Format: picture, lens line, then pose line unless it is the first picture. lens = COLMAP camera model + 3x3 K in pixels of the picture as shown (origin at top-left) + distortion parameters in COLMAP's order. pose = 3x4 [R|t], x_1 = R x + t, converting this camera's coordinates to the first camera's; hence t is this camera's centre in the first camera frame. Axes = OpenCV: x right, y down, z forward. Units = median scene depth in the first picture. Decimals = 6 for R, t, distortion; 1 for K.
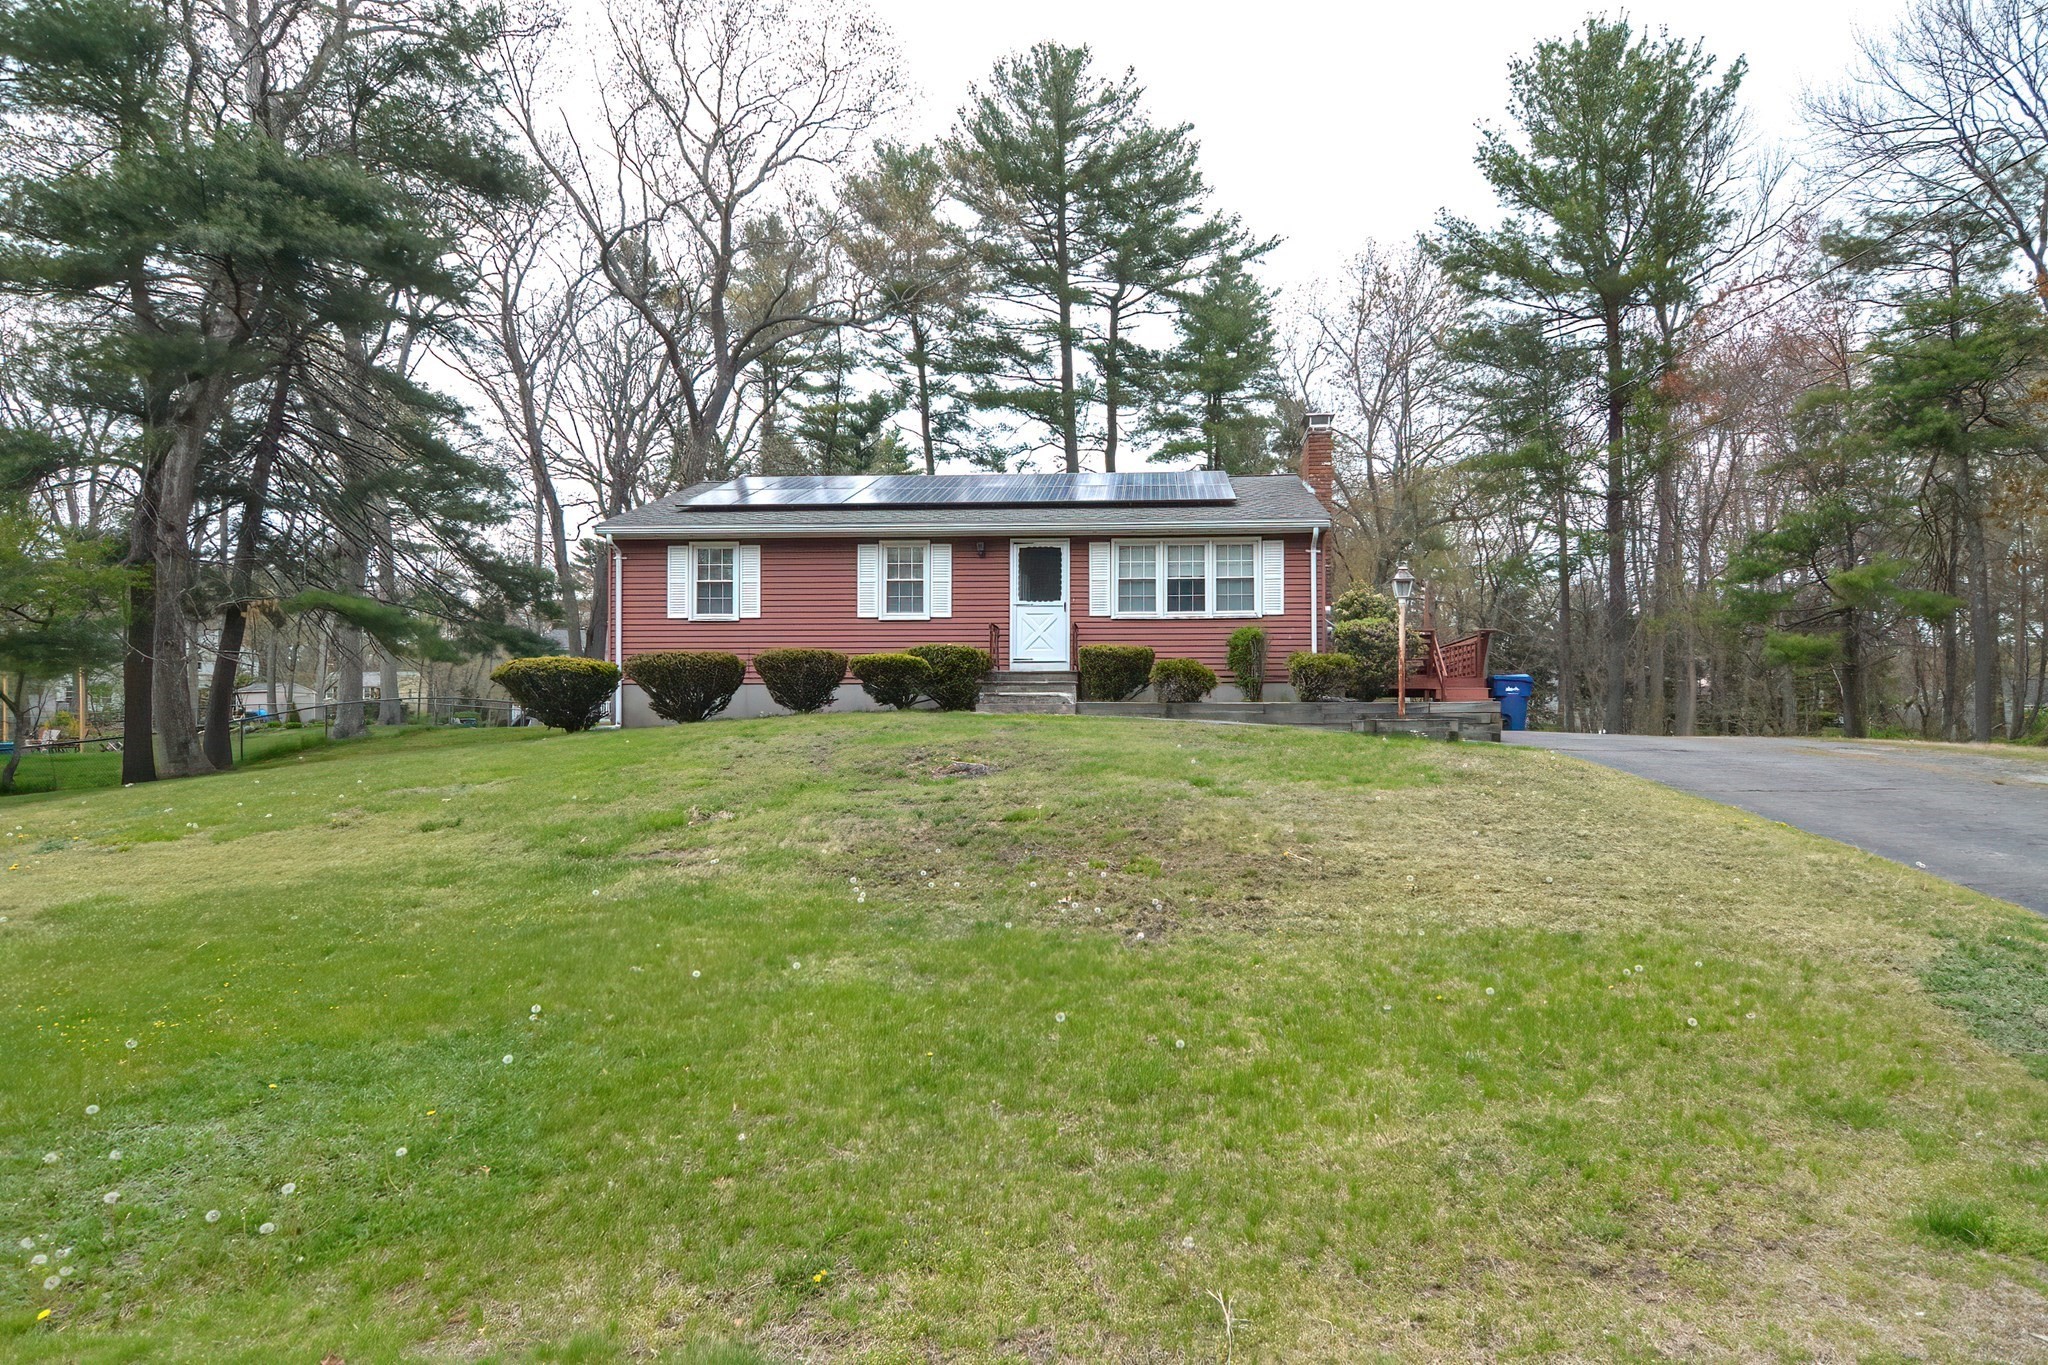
lens RADIAL K [[992.1, 0, 1039.9], [0, 992.1, 682.8], [0, 0, 1]] dist [-0.004807, -0.008957]
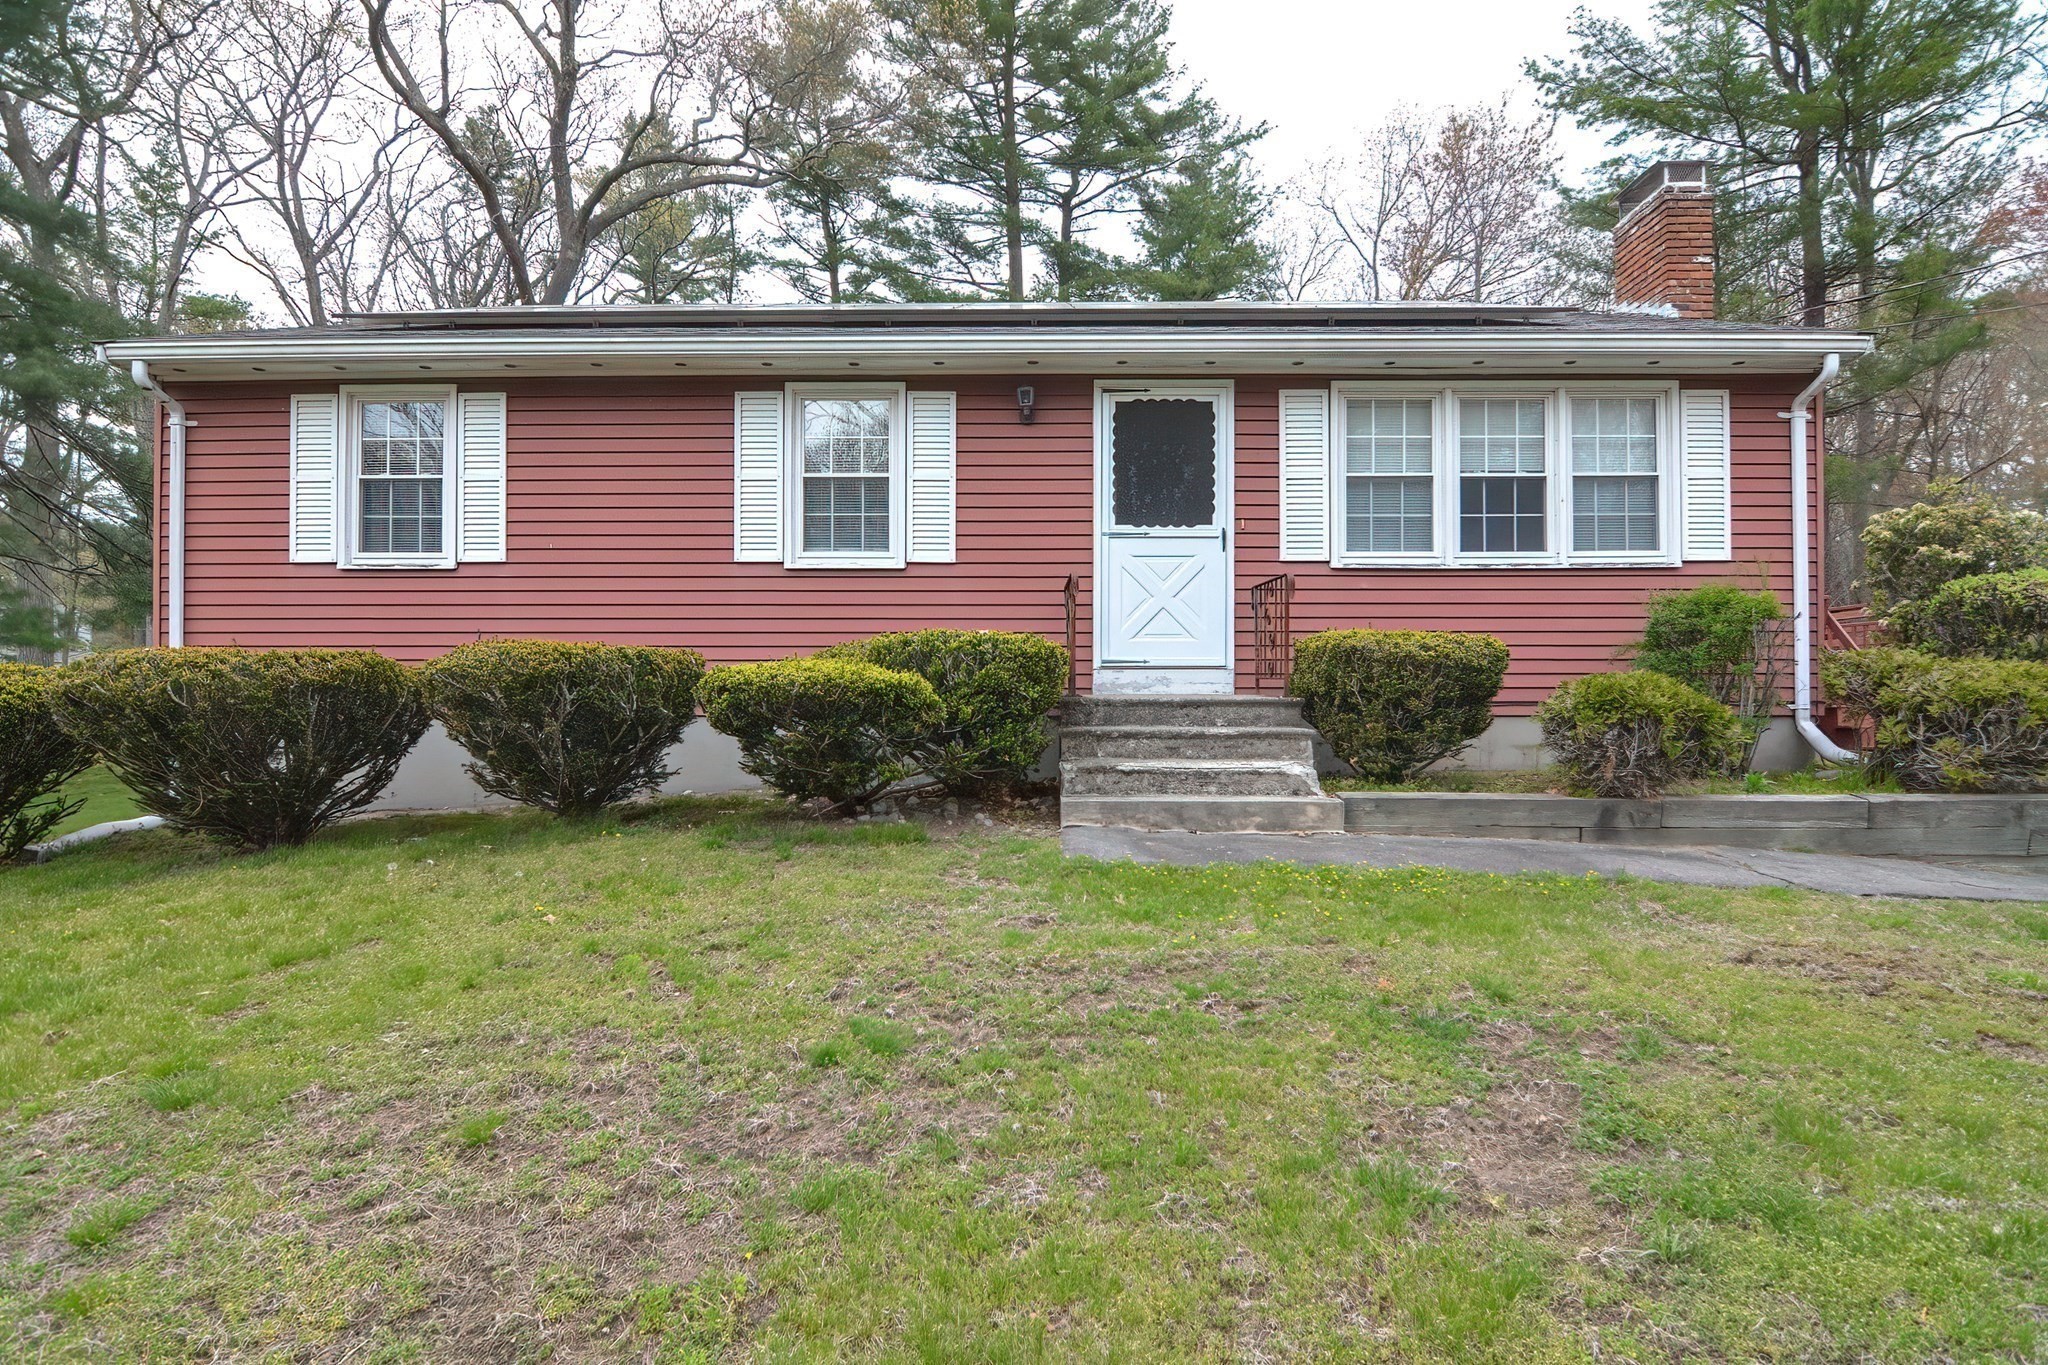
lens RADIAL K [[992.1, 0, 1016.7], [0, 992.1, 644.8], [0, 0, 1]] dist [-0.004807, -0.008957]
pose [[0.997302, 0.001087, 0.073396, -0.091661], [-0.001124, 0.999999, 0.000457, -0.029682], [-0.073395, -0.000539, 0.997303, 0.553107]]
